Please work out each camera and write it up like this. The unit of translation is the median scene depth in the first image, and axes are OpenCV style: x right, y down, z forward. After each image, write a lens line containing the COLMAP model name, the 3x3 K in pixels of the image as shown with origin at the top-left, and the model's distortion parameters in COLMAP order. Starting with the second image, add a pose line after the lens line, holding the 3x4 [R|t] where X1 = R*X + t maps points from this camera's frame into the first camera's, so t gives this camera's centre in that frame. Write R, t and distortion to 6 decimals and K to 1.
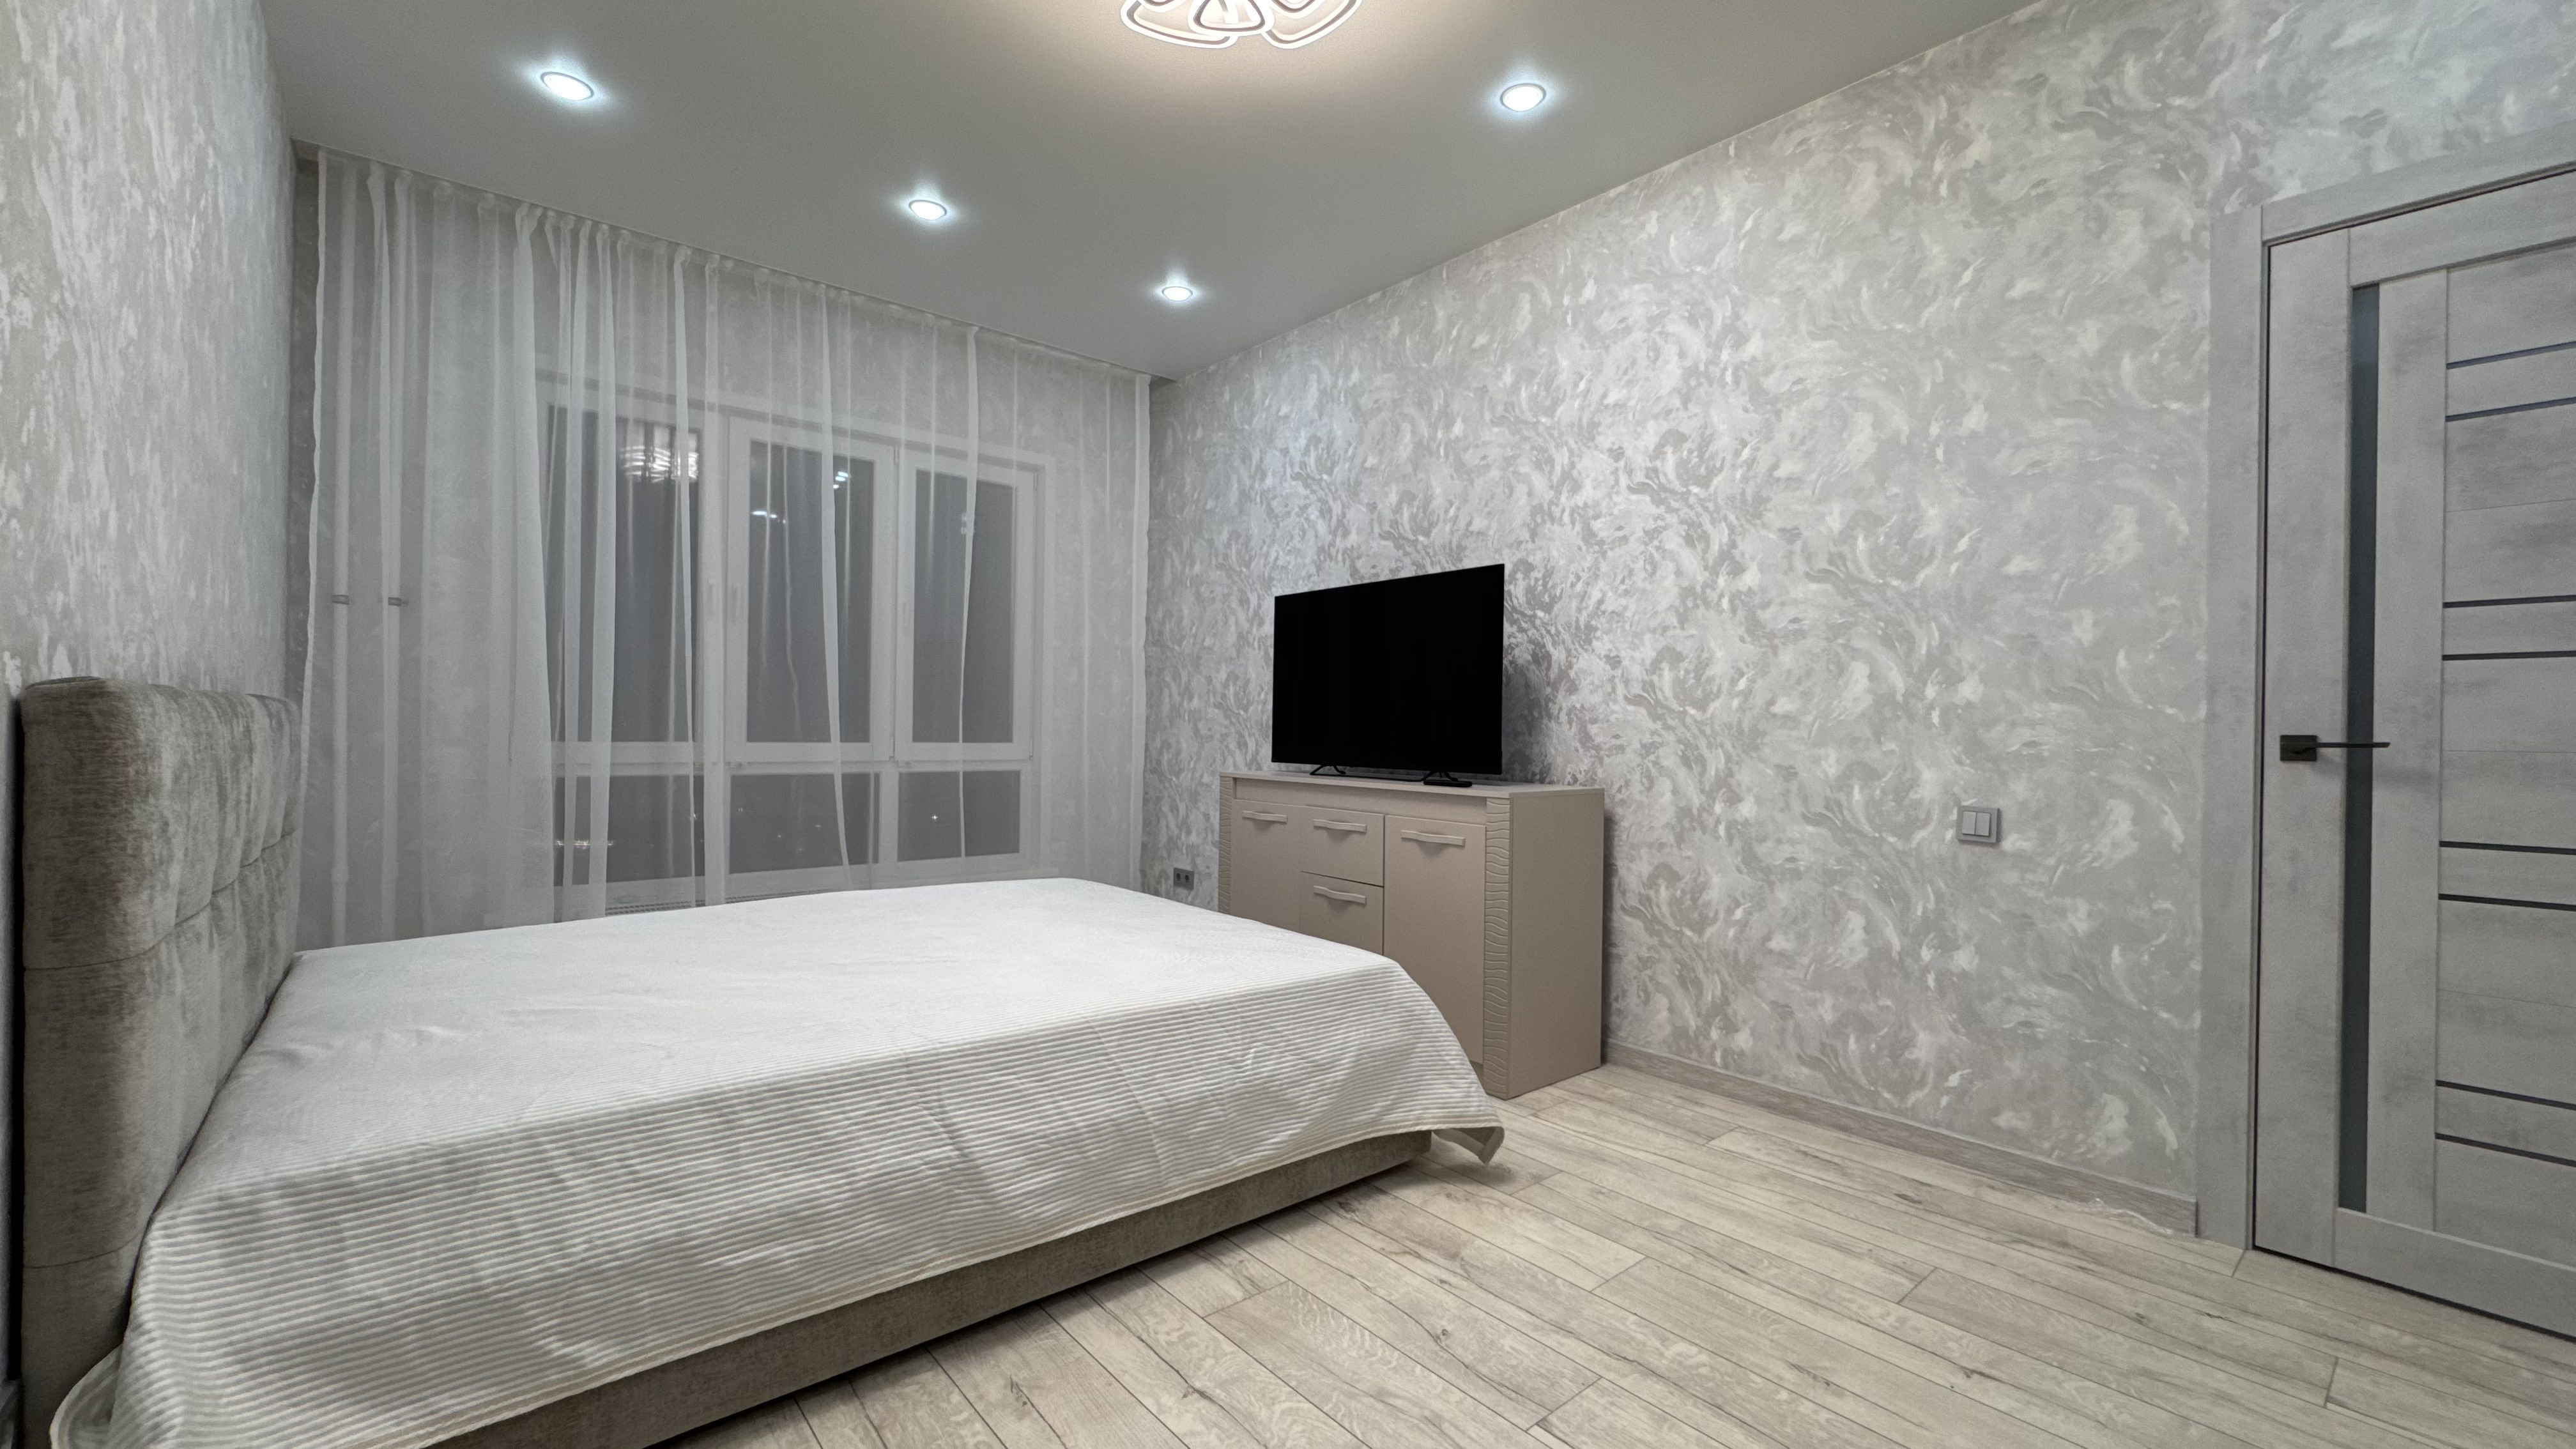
lens RADIAL K [[1028.2, 0, 1287.4], [0, 1028.2, 723.5], [0, 0, 1]] dist [-0.000426, -0.000179]
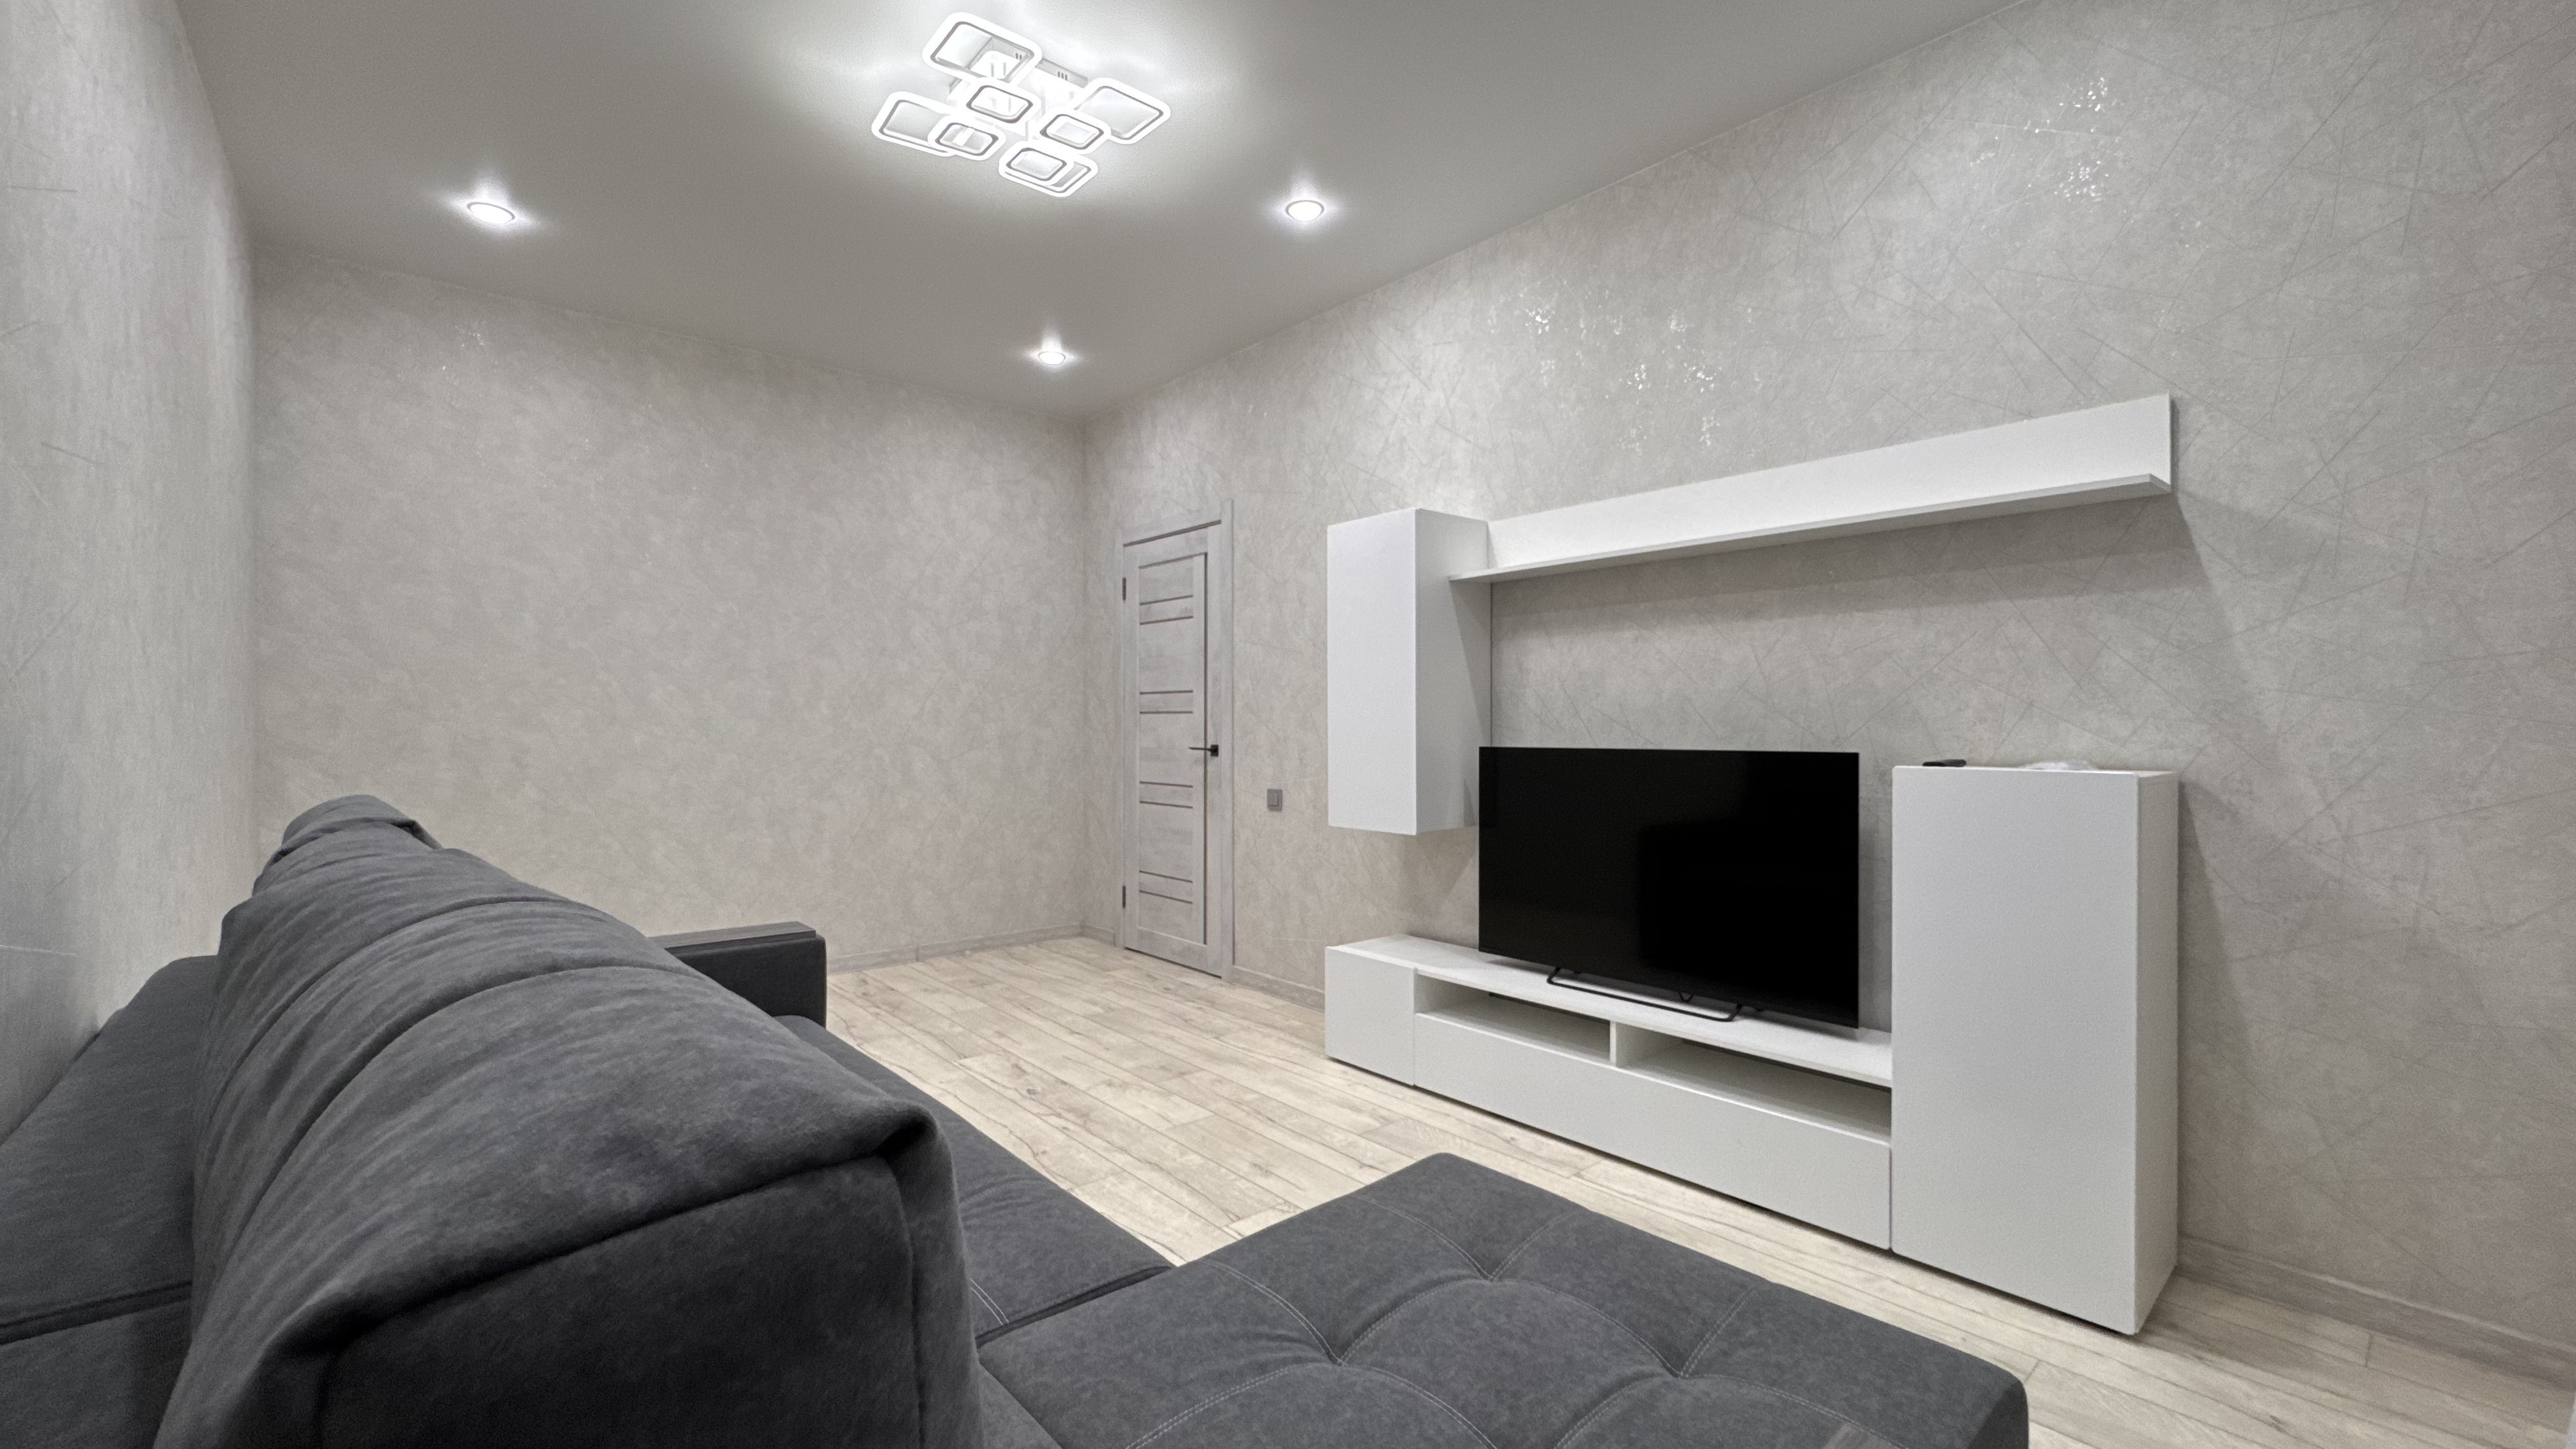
lens RADIAL K [[1038.5, 0, 1291.1], [0, 1038.5, 737.6], [0, 0, 1]] dist [0.001006, -0.000282]
pose [[0.999929, -0.011269, 0.003917, 0.244015], [0.011235, 0.999900, 0.008615, -0.010965], [-0.004014, -0.008571, 0.999955, -0.243277]]
